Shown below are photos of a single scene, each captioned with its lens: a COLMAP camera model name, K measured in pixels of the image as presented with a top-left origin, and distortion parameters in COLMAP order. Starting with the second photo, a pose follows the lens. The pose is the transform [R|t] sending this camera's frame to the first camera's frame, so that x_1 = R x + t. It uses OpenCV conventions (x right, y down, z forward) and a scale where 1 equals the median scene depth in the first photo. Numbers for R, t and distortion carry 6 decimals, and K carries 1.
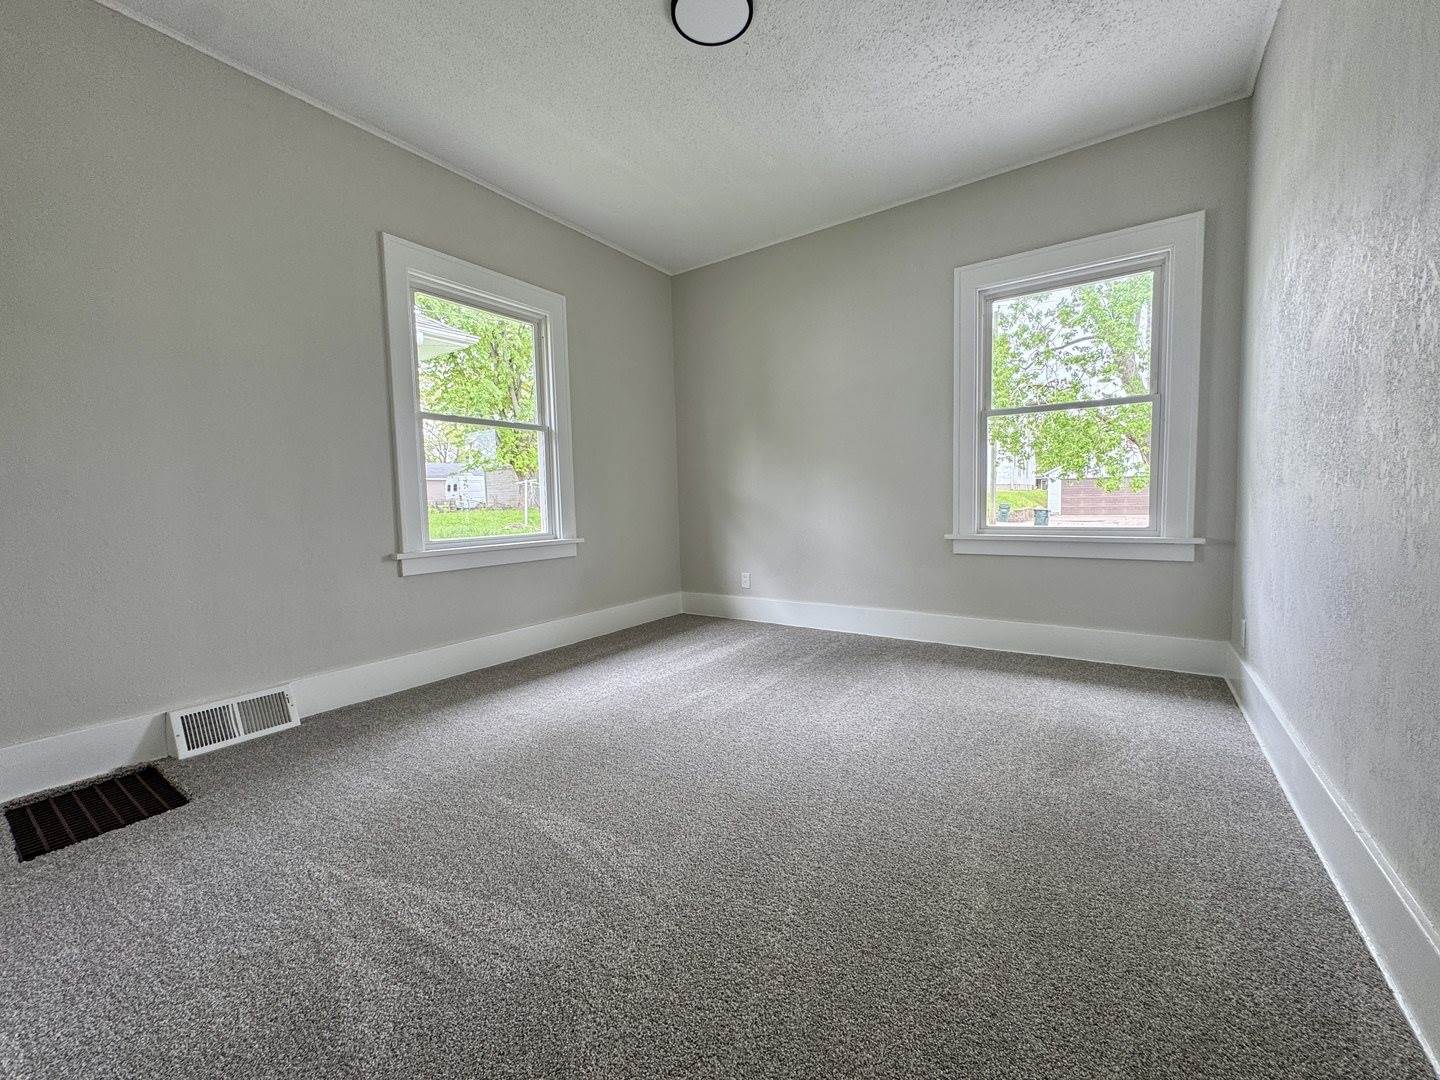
lens RADIAL K [[586.1, 0, 720.0], [0, 586.1, 540.0], [0, 0, 1]] dist [0.000746, 0.000209]
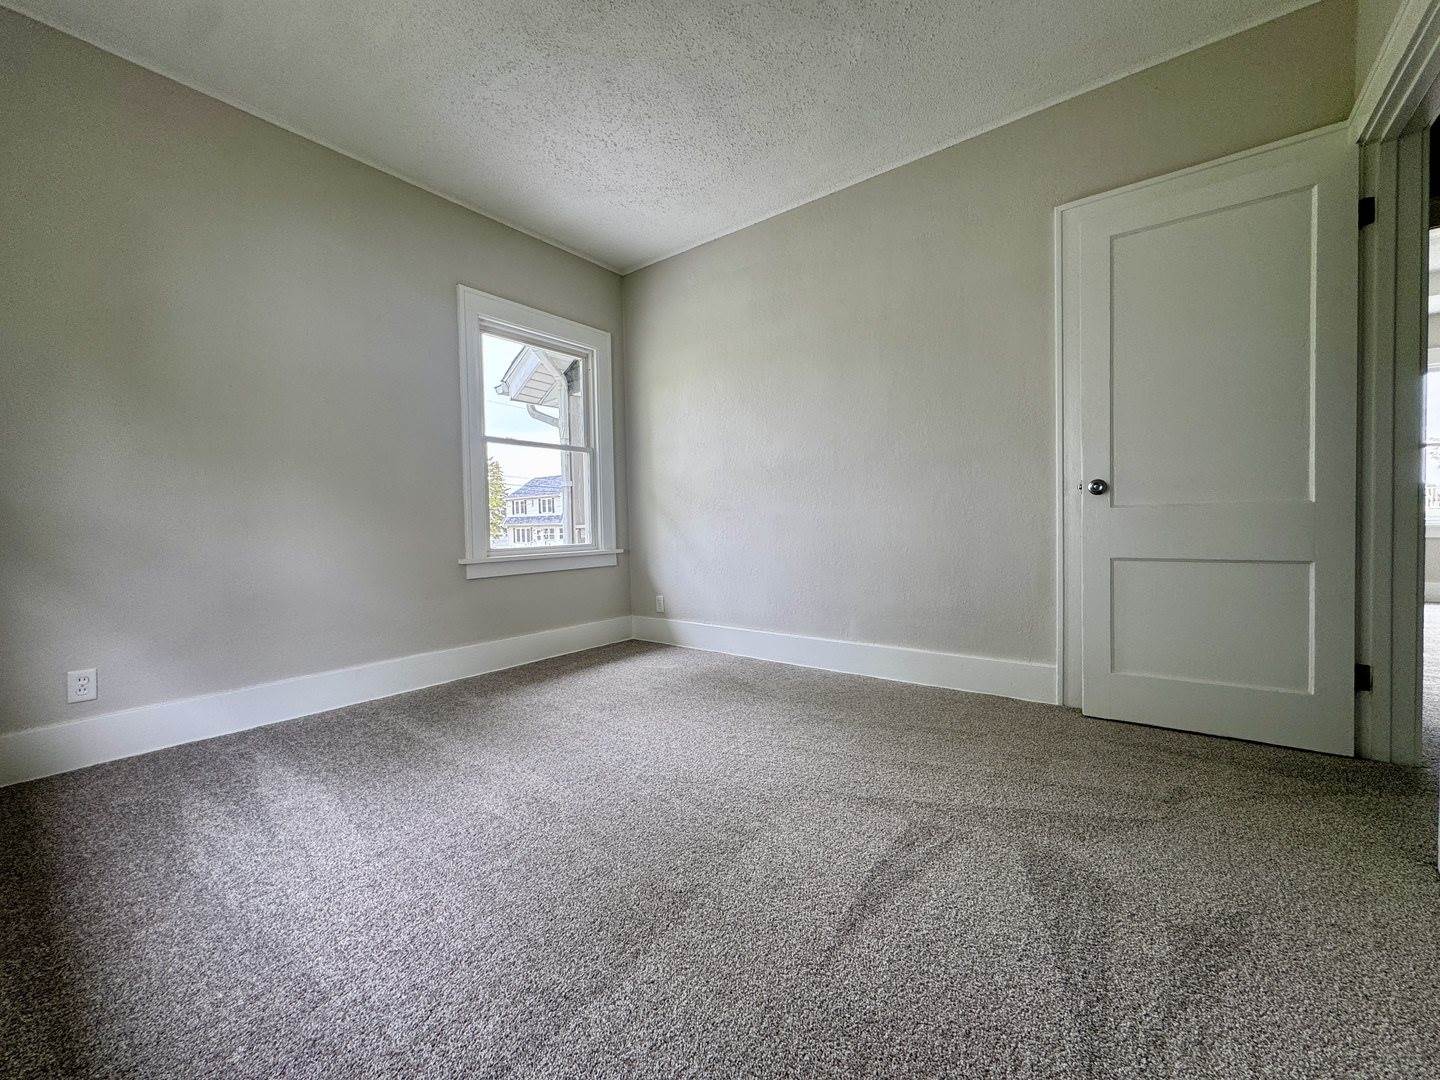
lens RADIAL K [[586.1, 0, 720.0], [0, 586.1, 540.0], [0, 0, 1]] dist [0.000746, 0.000209]
pose [[0.037015, -0.006742, 0.999292, -0.541908], [0.091349, 0.995813, 0.003335, -0.005954], [-0.995131, 0.091161, 0.037476, 0.563259]]
